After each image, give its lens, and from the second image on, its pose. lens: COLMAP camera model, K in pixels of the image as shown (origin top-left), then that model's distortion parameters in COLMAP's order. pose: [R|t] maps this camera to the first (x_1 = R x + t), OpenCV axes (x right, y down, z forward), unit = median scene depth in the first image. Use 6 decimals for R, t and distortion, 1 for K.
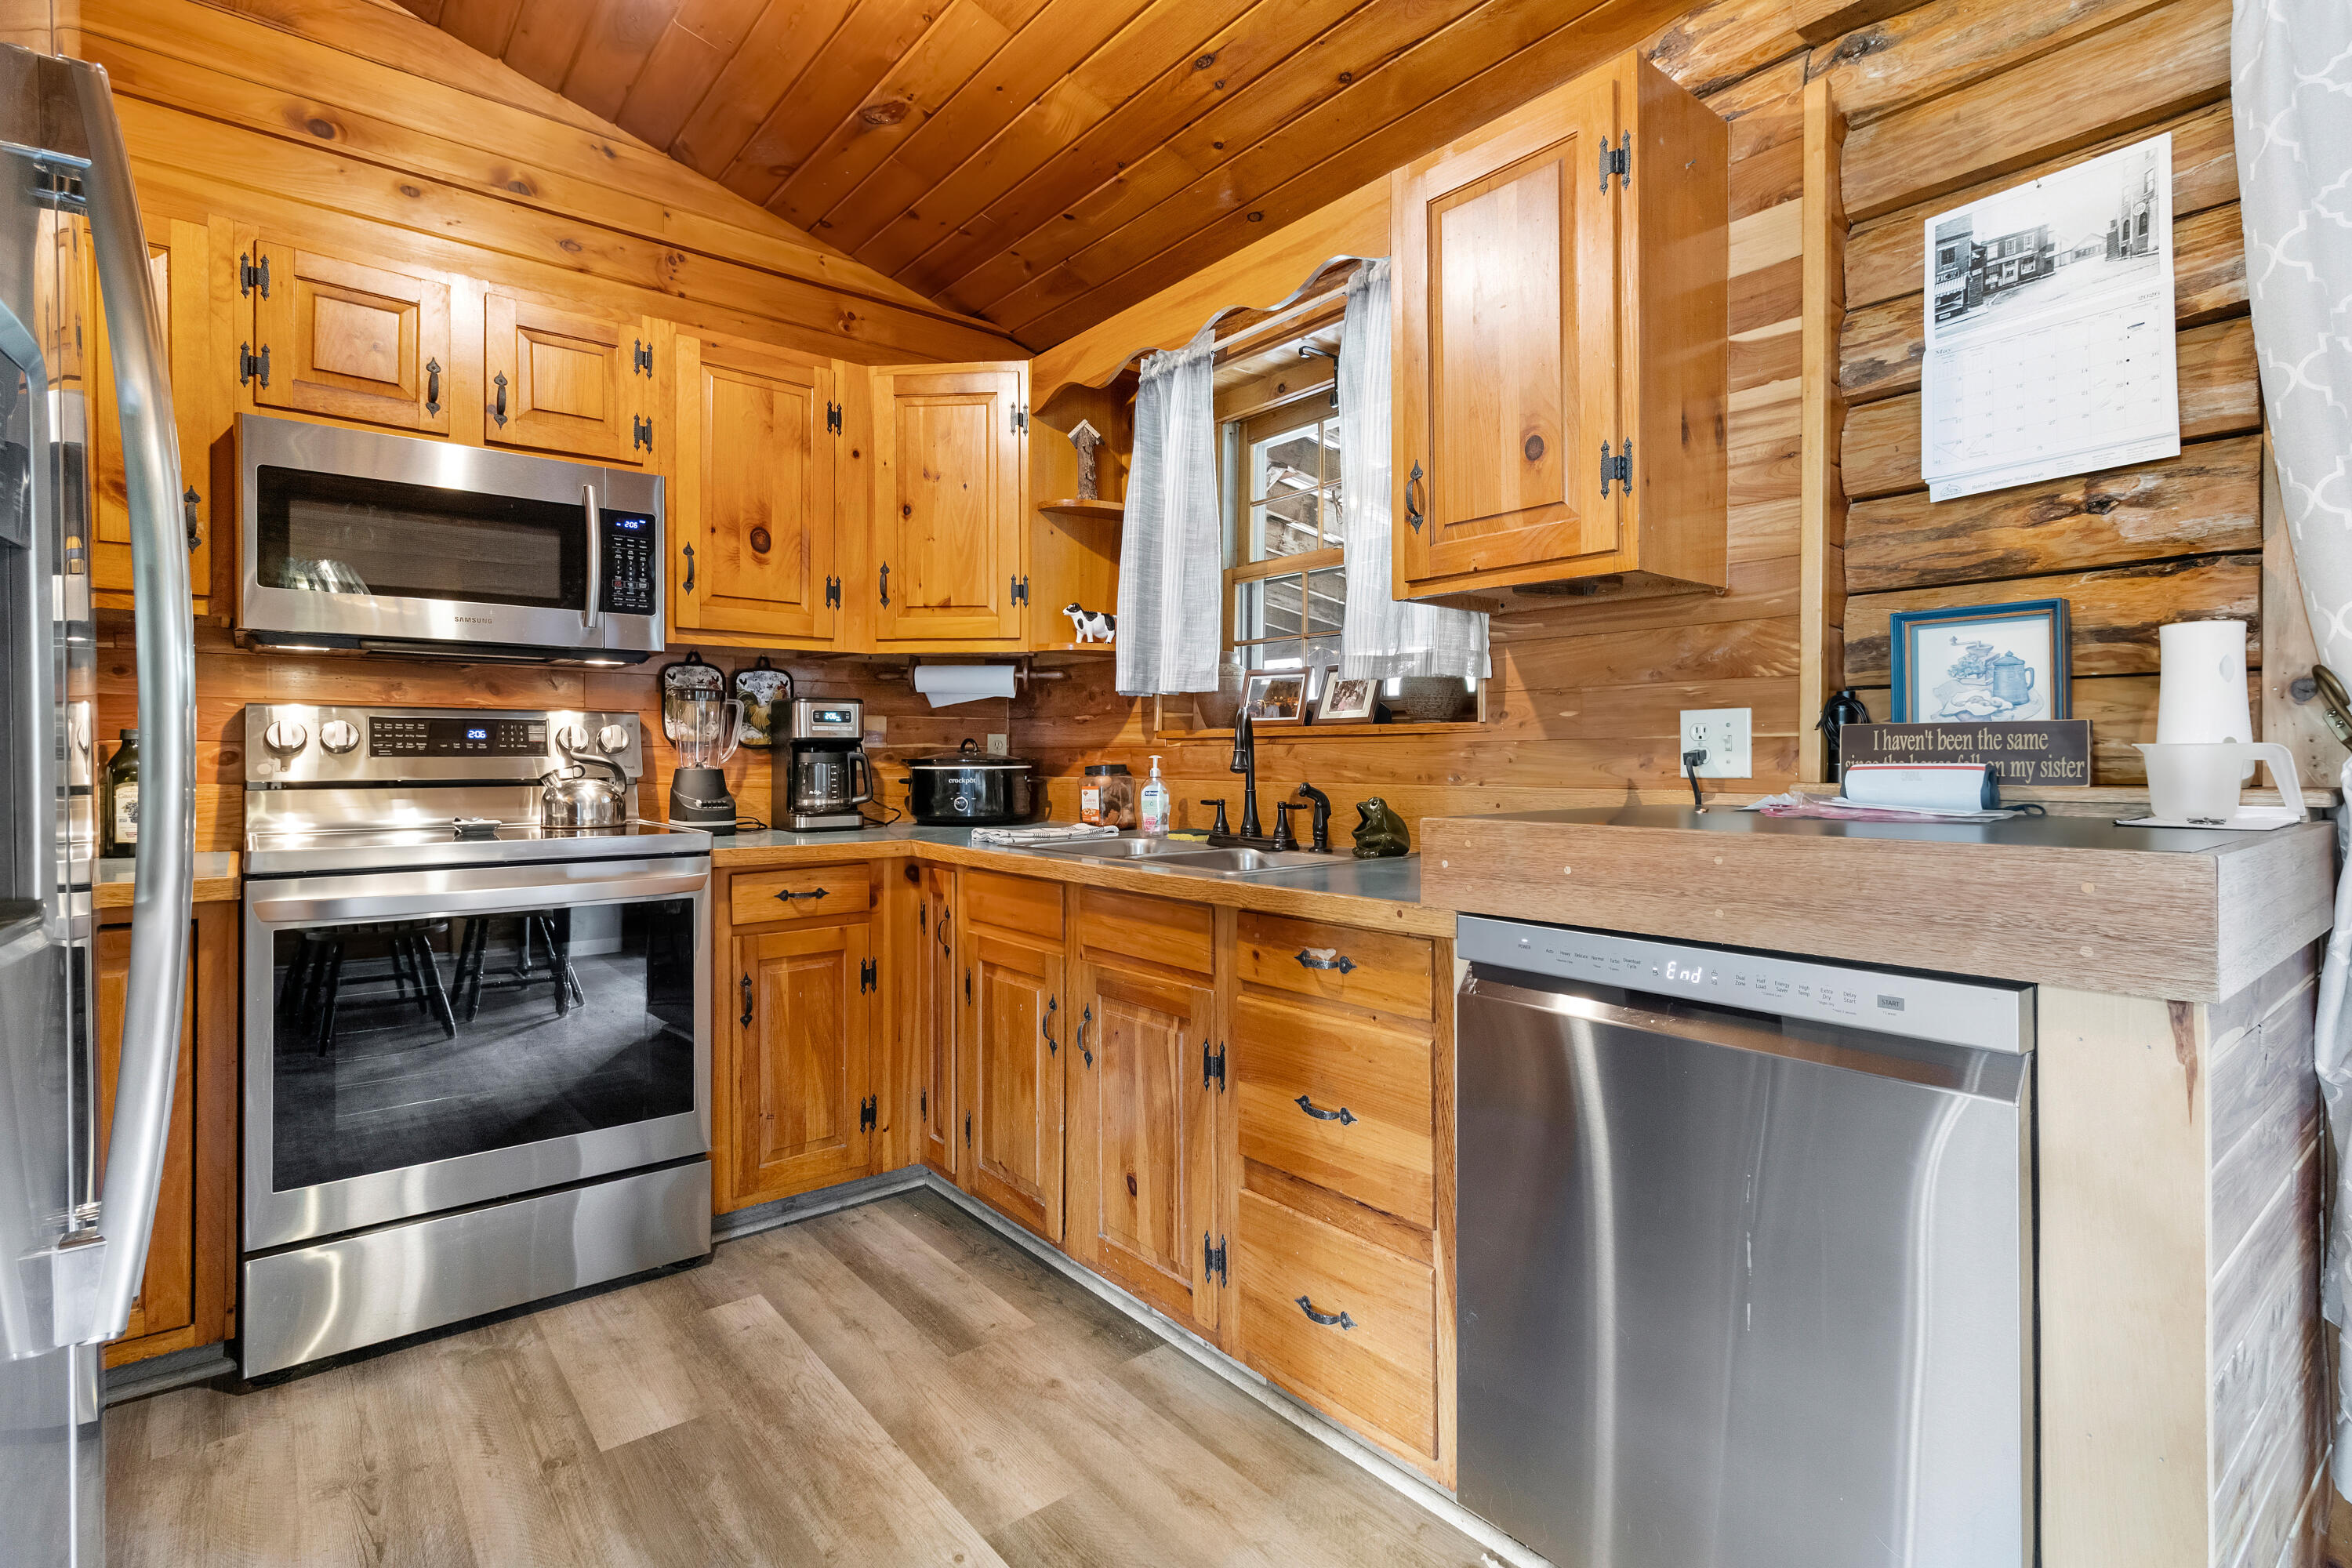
lens RADIAL K [[1133.6, 0, 1182.7], [0, 1133.6, 763.3], [0, 0, 1]] dist [0.002230, 0.000787]
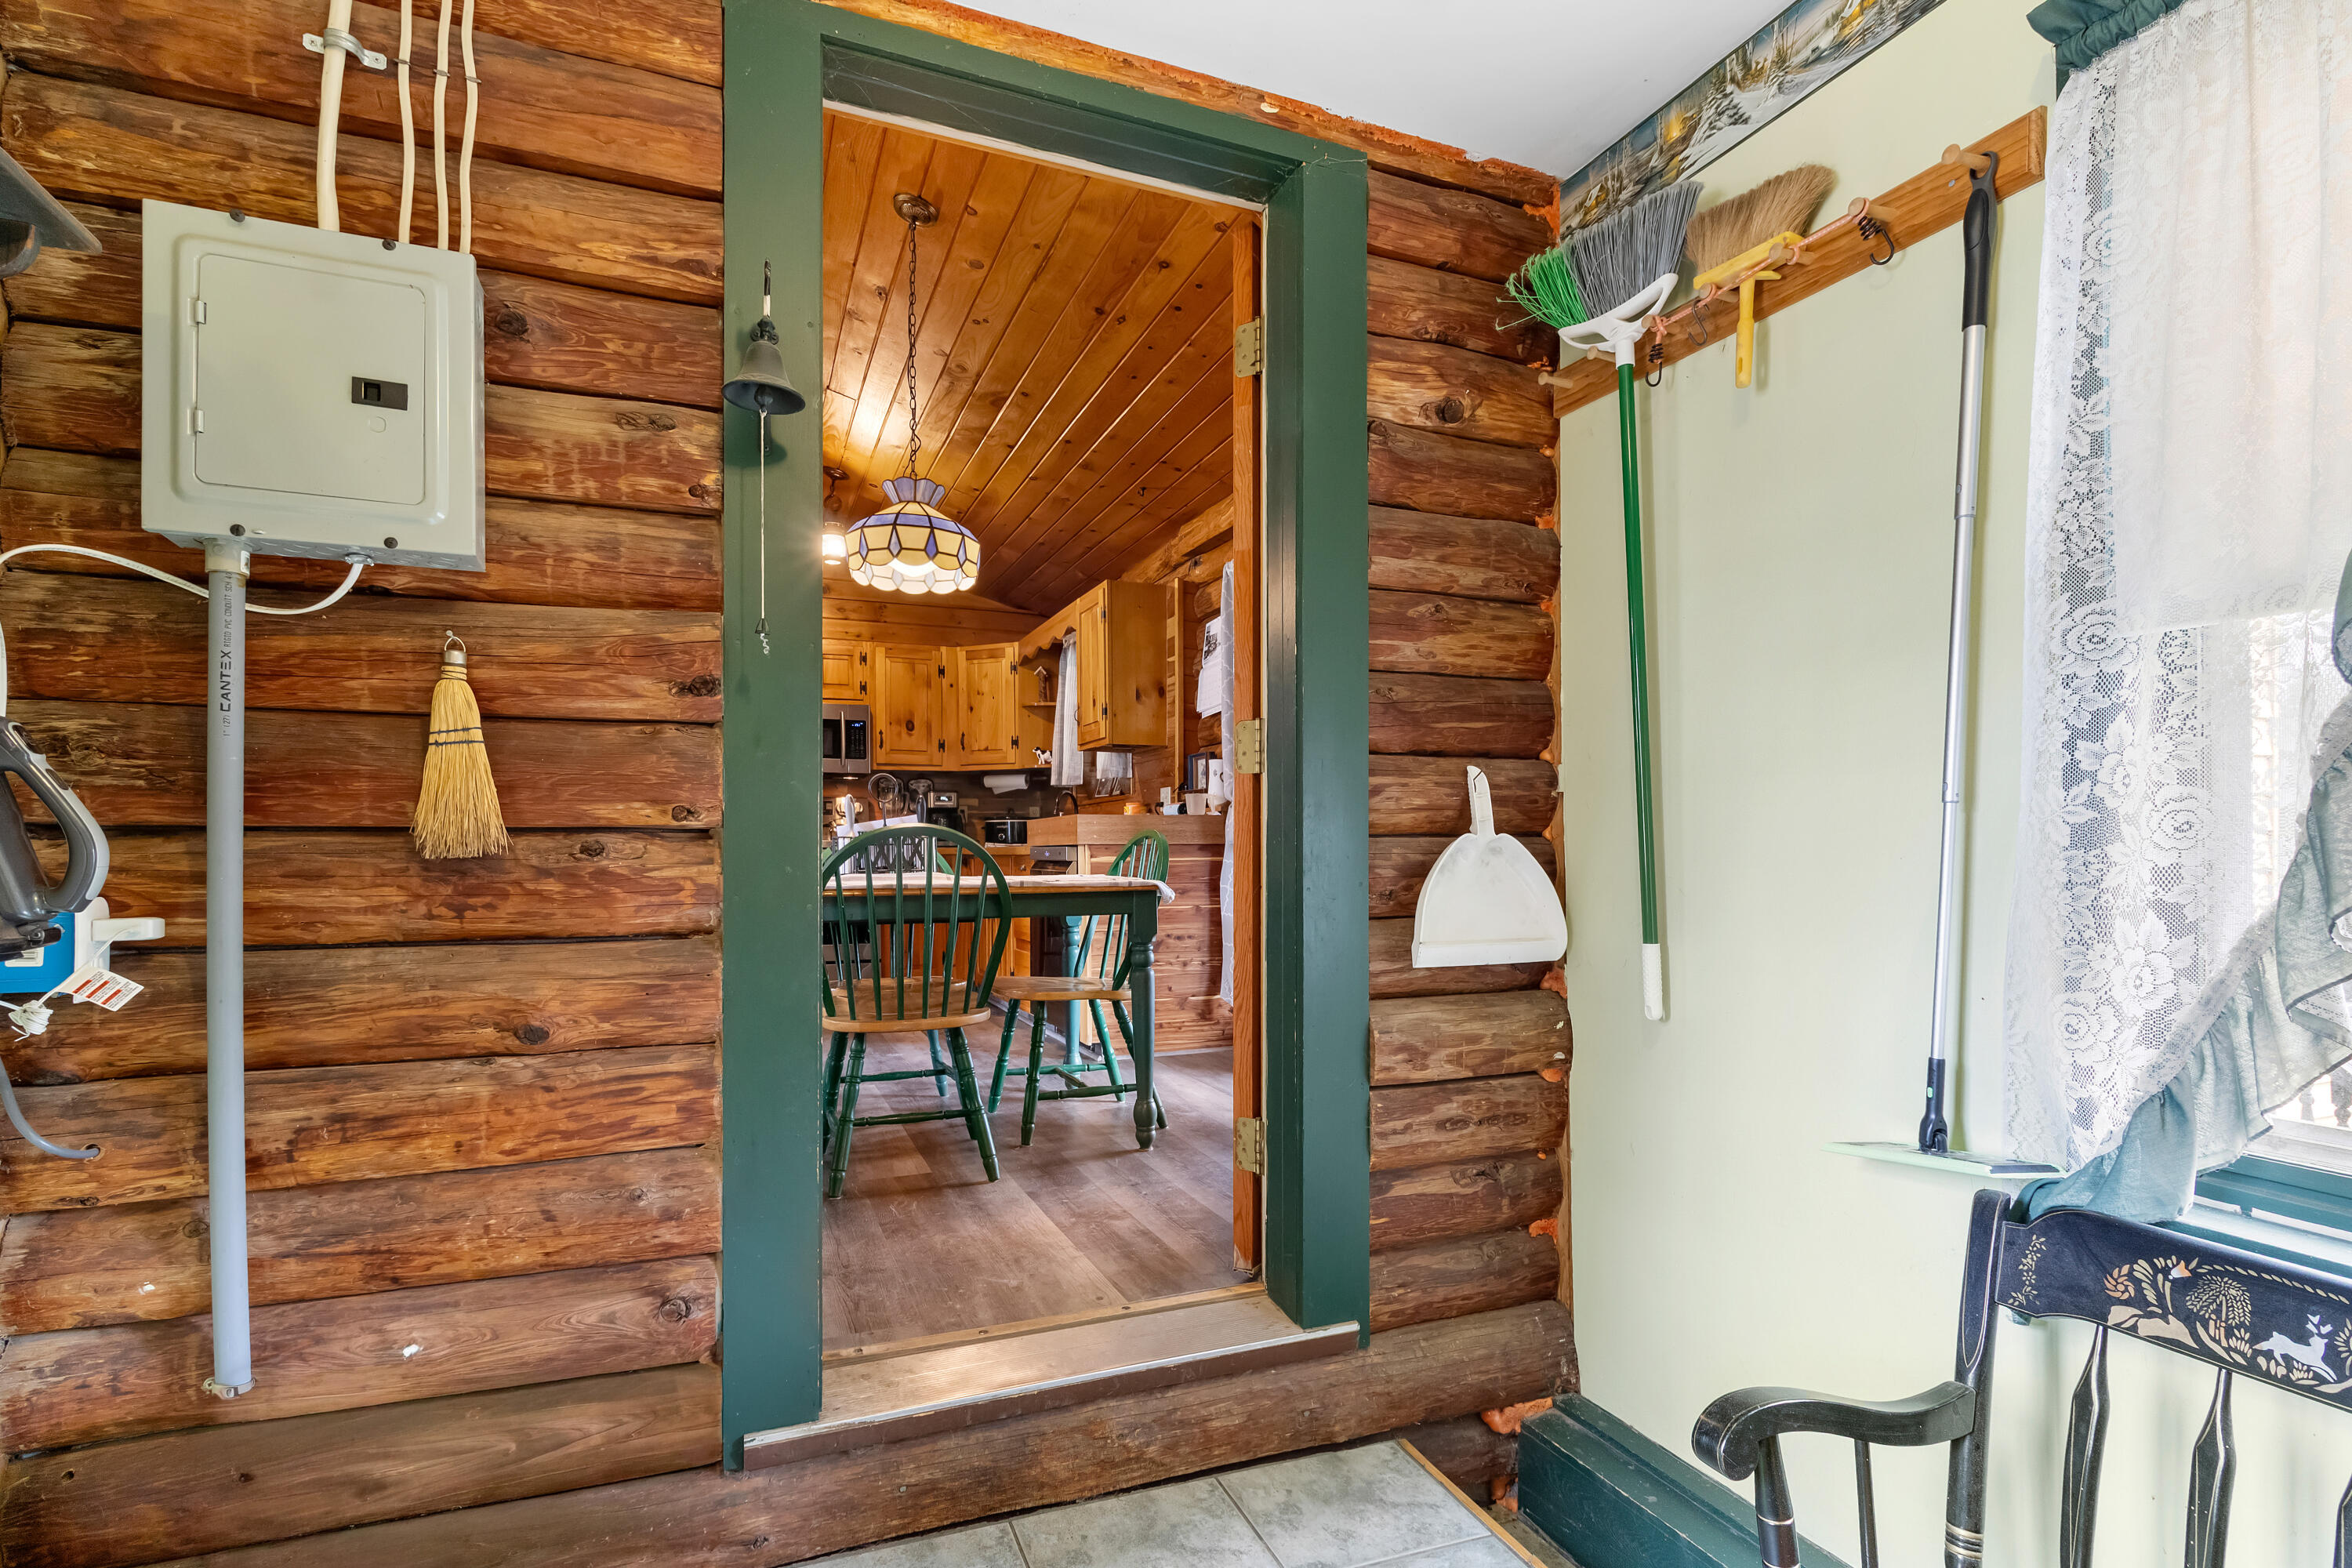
lens RADIAL K [[1133.6, 0, 1165.4], [0, 1133.6, 856.0], [0, 0, 1]] dist [0.002230, 0.000787]
pose [[0.949601, -0.000501, -0.313462, 0.907773], [0.000595, 1.000000, 0.000203, 0.080984], [0.313461, -0.000379, 0.949601, -1.131842]]
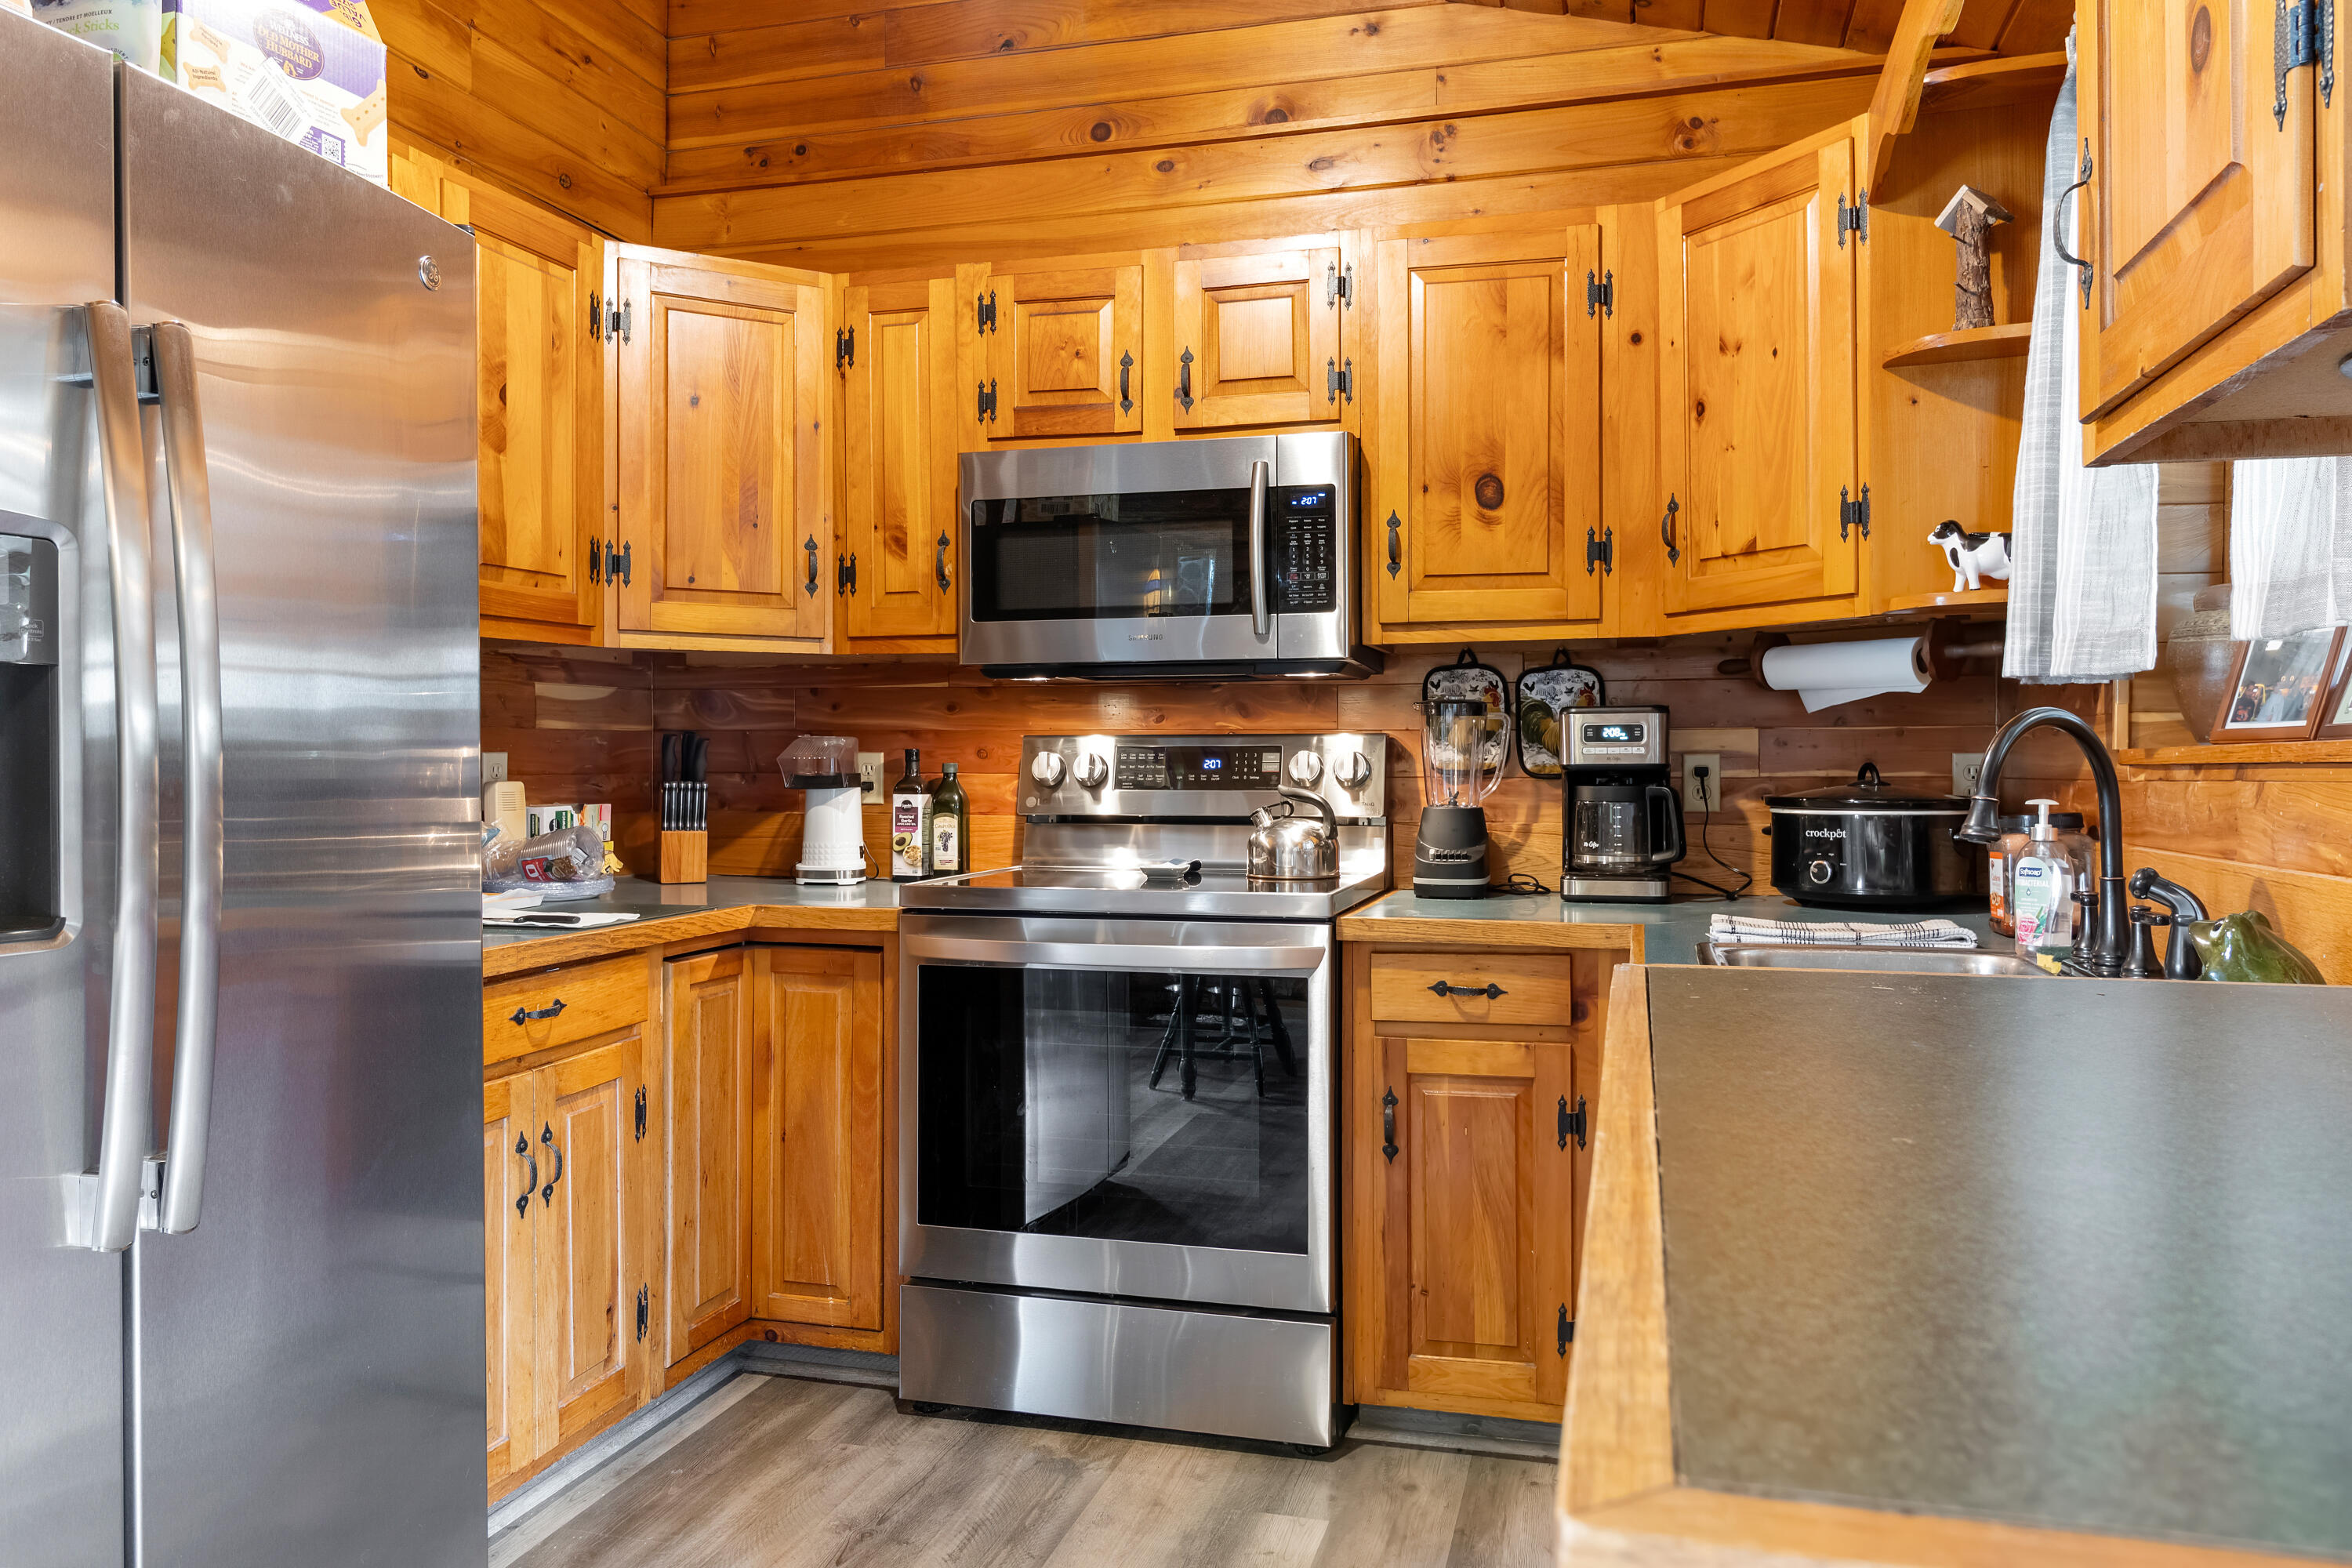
lens RADIAL K [[1617.8, 0, 1175.7], [0, 1617.8, 769.8], [0, 0, 1]] dist [0.005566, 0.001355]
pose [[0.570738, 0.000239, -0.821132, 0.359314], [-0.005614, 0.999978, -0.003611, -0.015596], [0.821113, 0.006671, 0.570726, 0.253156]]
